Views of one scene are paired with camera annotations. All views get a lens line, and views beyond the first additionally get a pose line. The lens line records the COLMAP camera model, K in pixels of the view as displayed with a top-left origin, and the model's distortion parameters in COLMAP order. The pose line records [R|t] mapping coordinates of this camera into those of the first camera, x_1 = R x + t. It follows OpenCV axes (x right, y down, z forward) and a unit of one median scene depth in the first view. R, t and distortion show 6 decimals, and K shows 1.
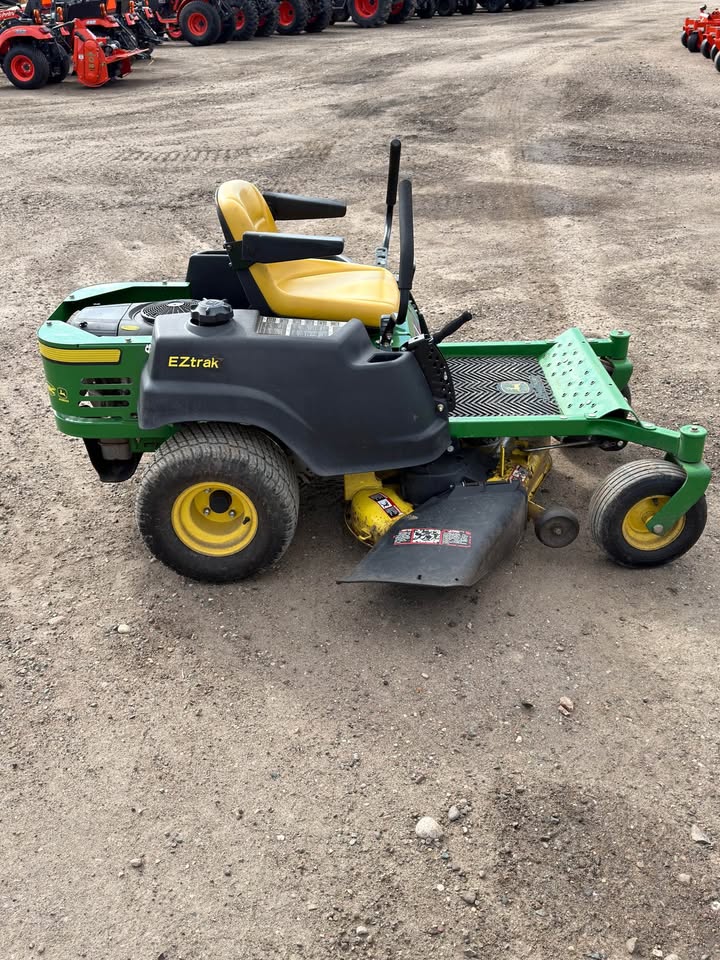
lens RADIAL K [[673.6, 0, 393.6], [0, 673.6, 486.6], [0, 0, 1]] dist [0.034630, -0.033703]
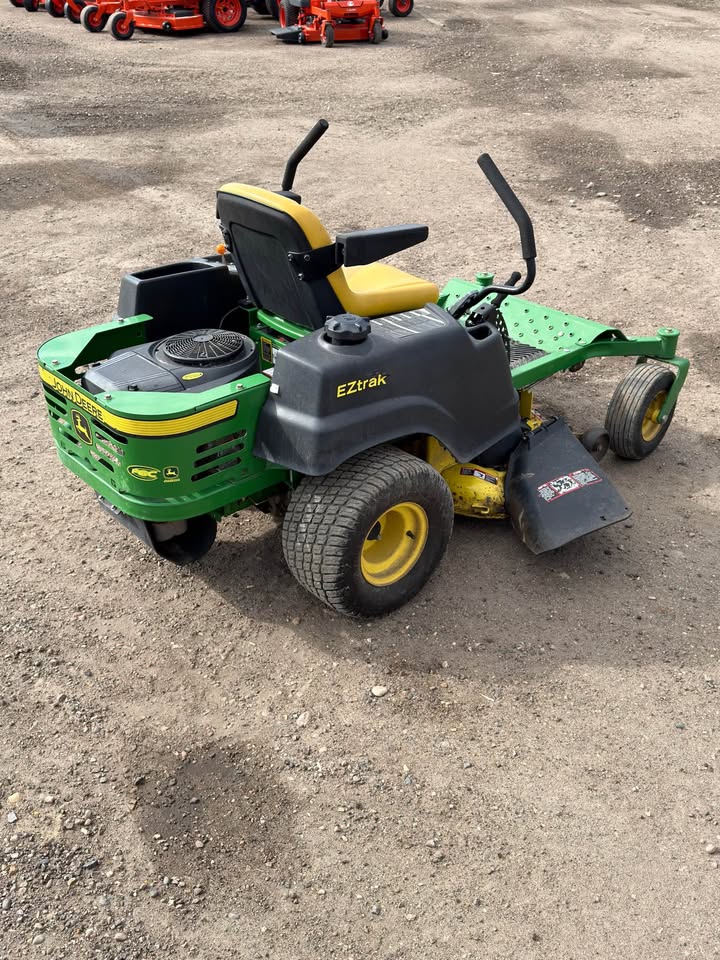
lens RADIAL K [[673.6, 0, 359.9], [0, 673.6, 478.8], [0, 0, 1]] dist [0.034630, -0.033703]
pose [[0.845411, -0.333421, 0.417265, -0.713589], [0.319958, 0.941684, 0.104203, -0.160207], [-0.427675, 0.045413, 0.902791, 0.192898]]
